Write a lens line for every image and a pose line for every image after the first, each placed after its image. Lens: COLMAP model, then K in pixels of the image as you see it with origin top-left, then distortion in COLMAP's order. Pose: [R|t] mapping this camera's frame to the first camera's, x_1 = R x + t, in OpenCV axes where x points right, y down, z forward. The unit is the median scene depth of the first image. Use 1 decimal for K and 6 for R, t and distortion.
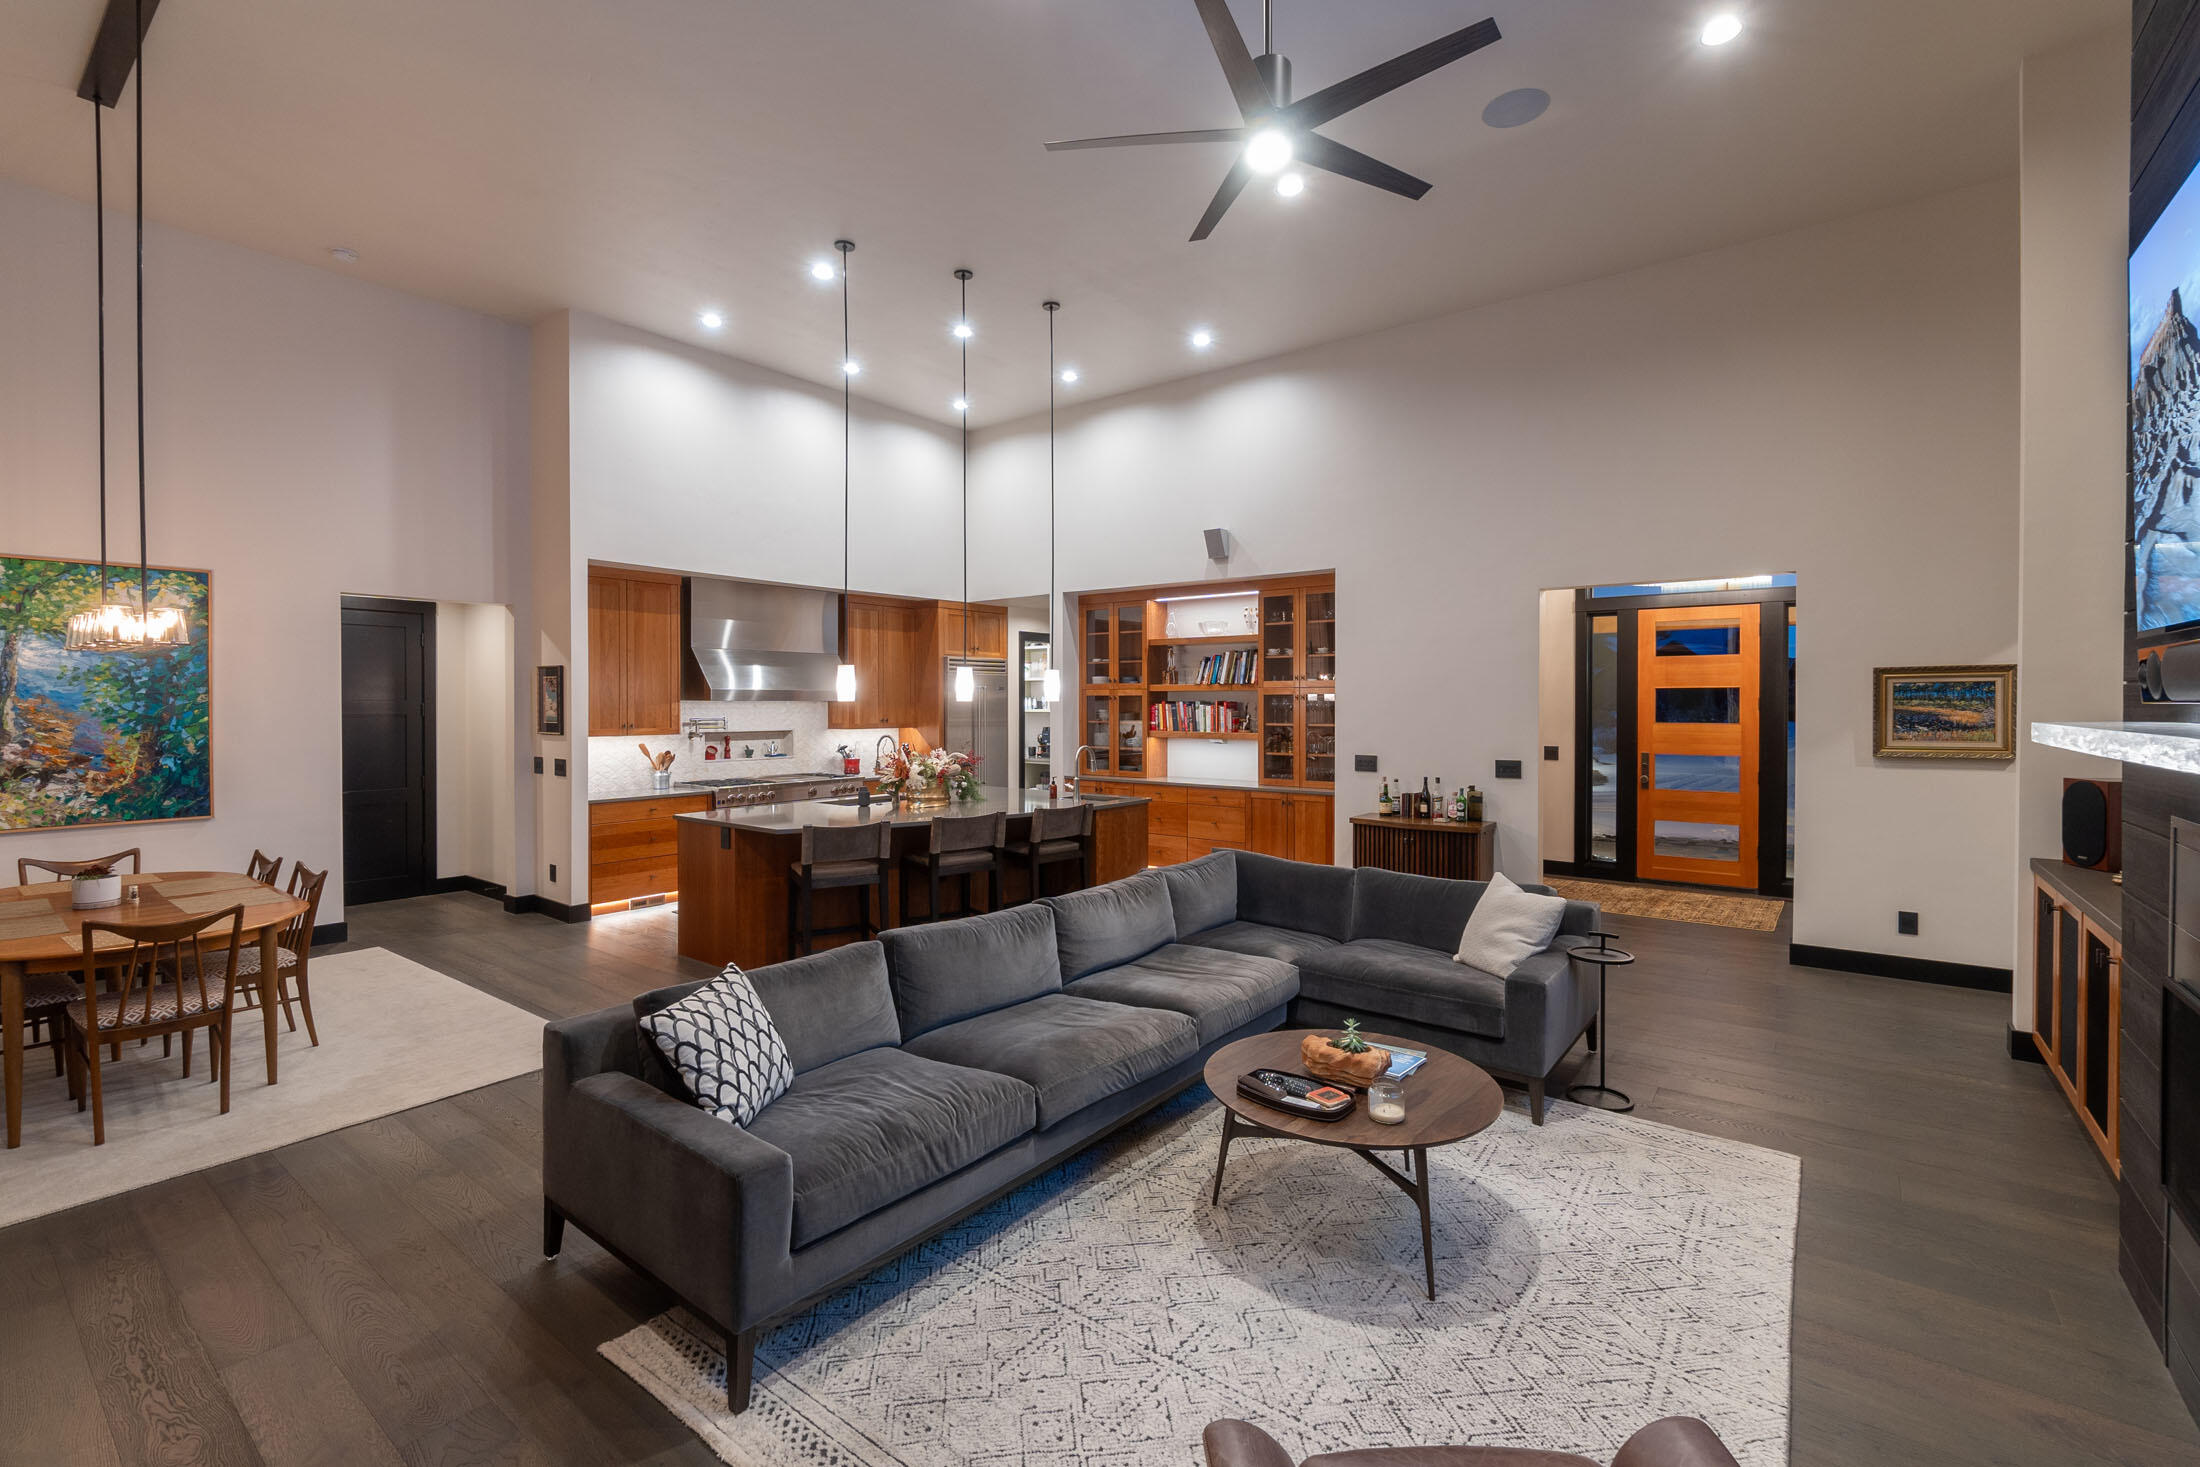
lens RADIAL K [[947.5, 0, 1097.2], [0, 947.5, 712.1], [0, 0, 1]] dist [0.000760, 0.000102]
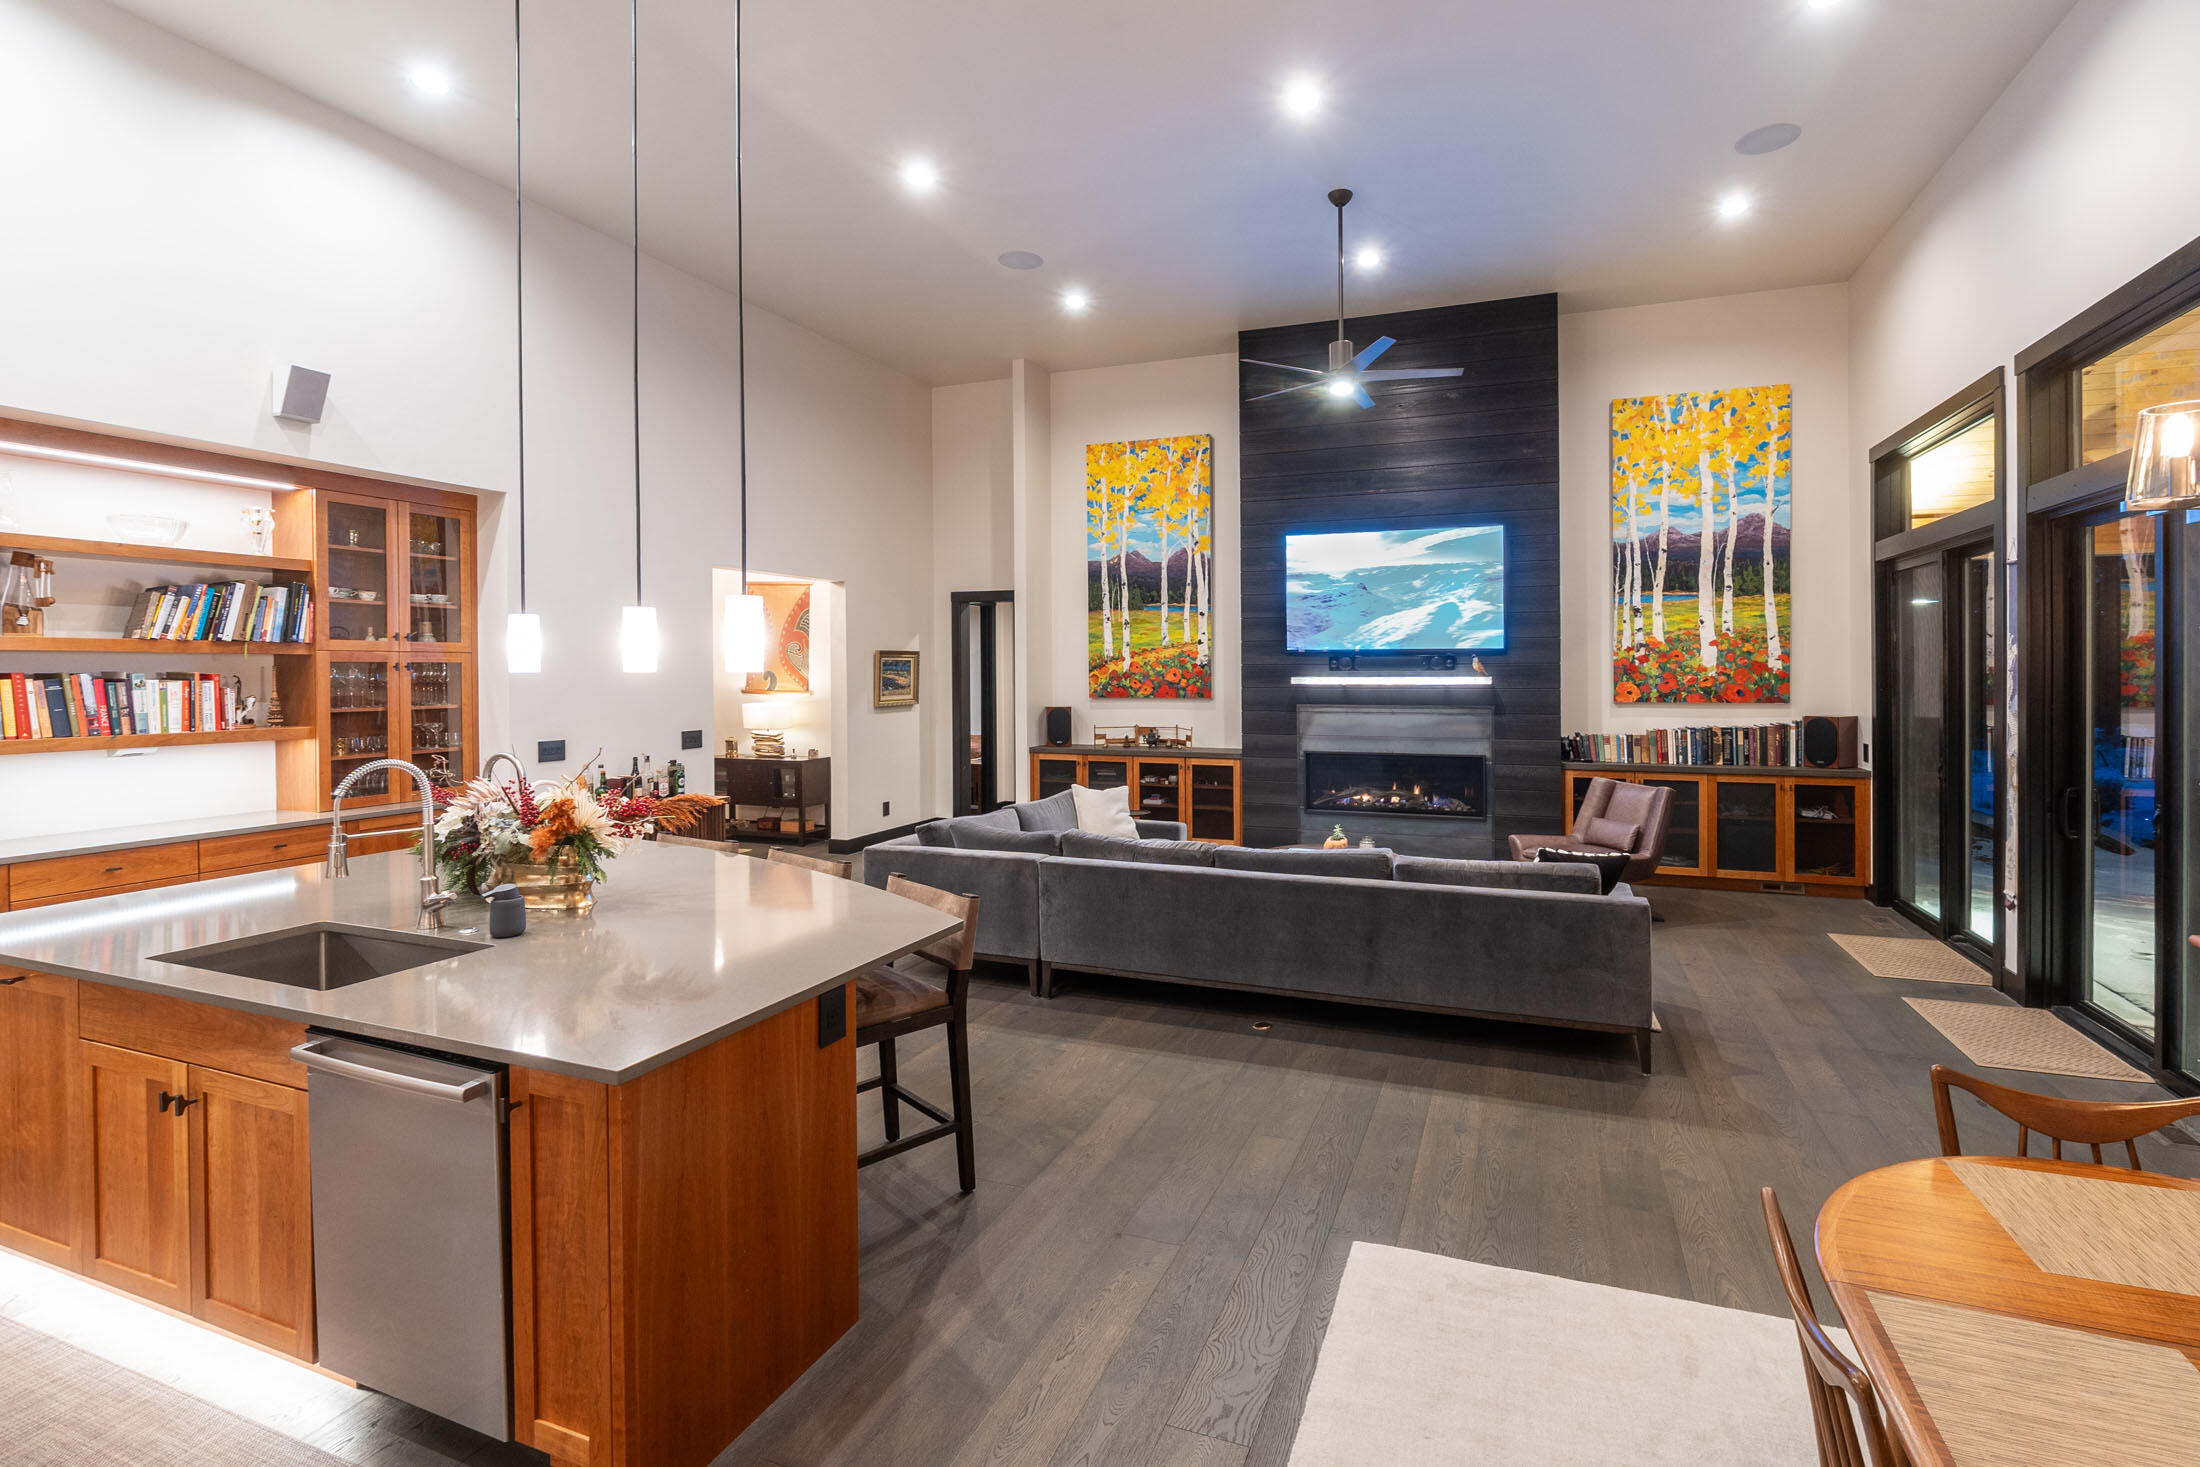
lens RADIAL K [[1040.4, 0, 1093.0], [0, 1040.4, 670.5], [0, 0, 1]] dist [-0.001593, -0.000573]
pose [[-0.270159, 0.002153, 0.962813, -0.760076], [0.013233, 0.999911, 0.001477, -0.009427], [-0.962725, 0.013140, -0.270163, 0.910317]]
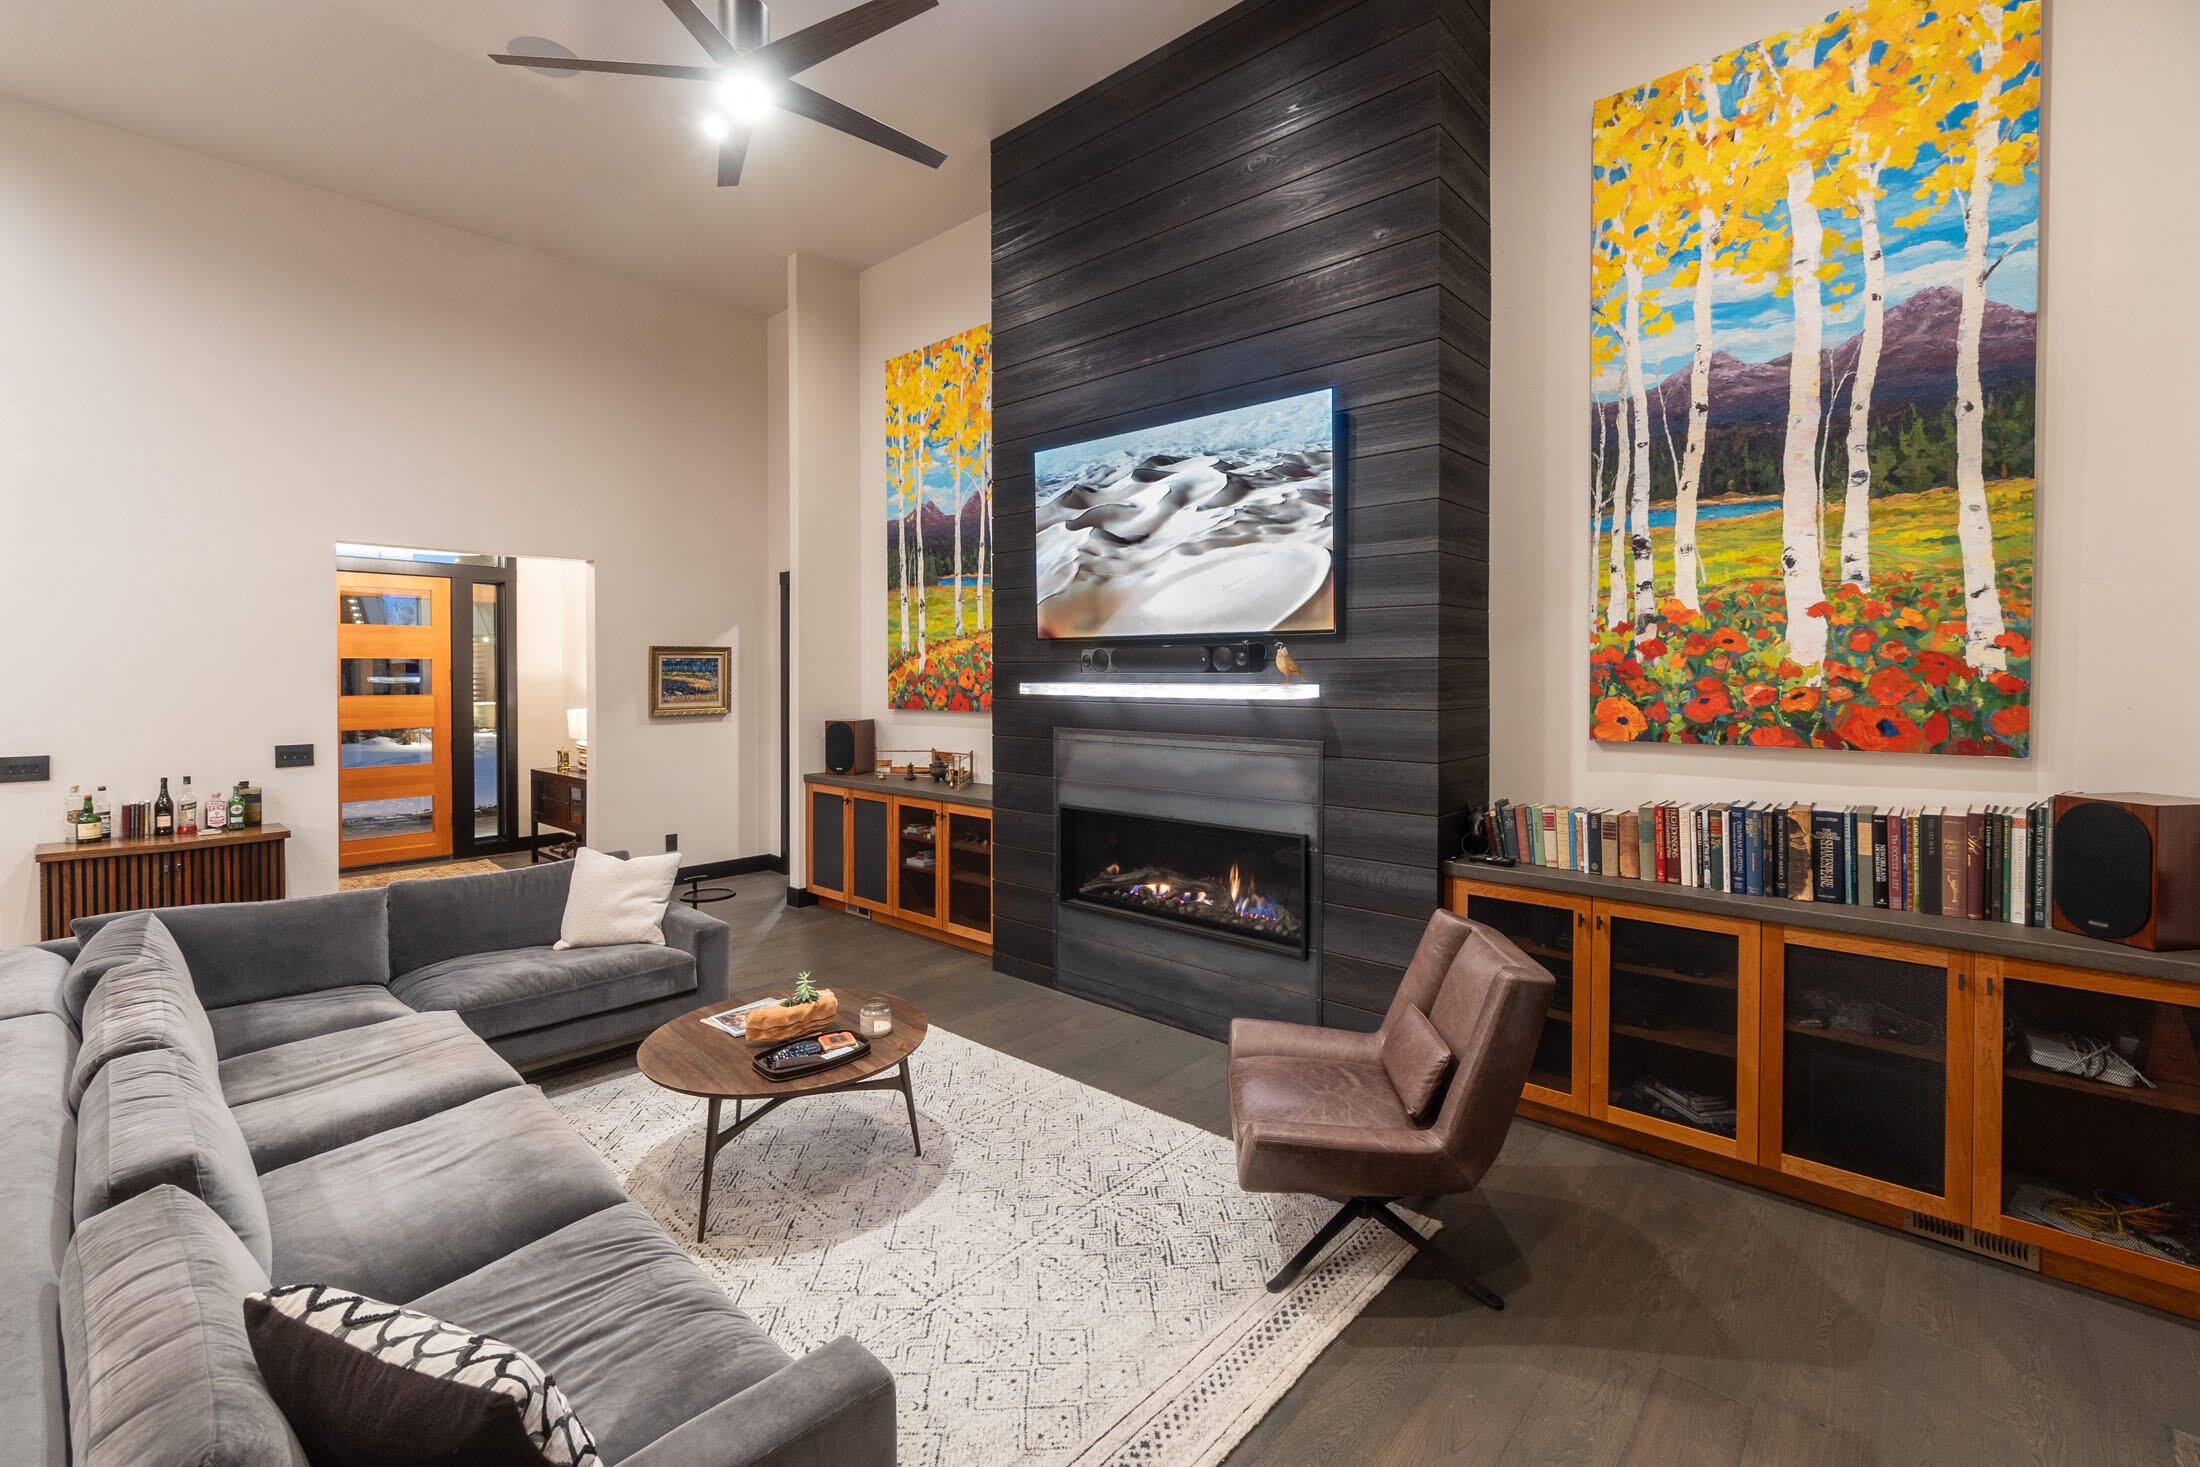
lens RADIAL K [[958.9, 0, 1095.2], [0, 958.9, 682.1], [0, 0, 1]] dist [0.000668, 0.000934]
pose [[0.085807, -0.008600, 0.996275, -0.323515], [0.010605, 0.999914, 0.007718, -0.001812], [-0.996255, 0.009903, 0.085891, 0.244814]]
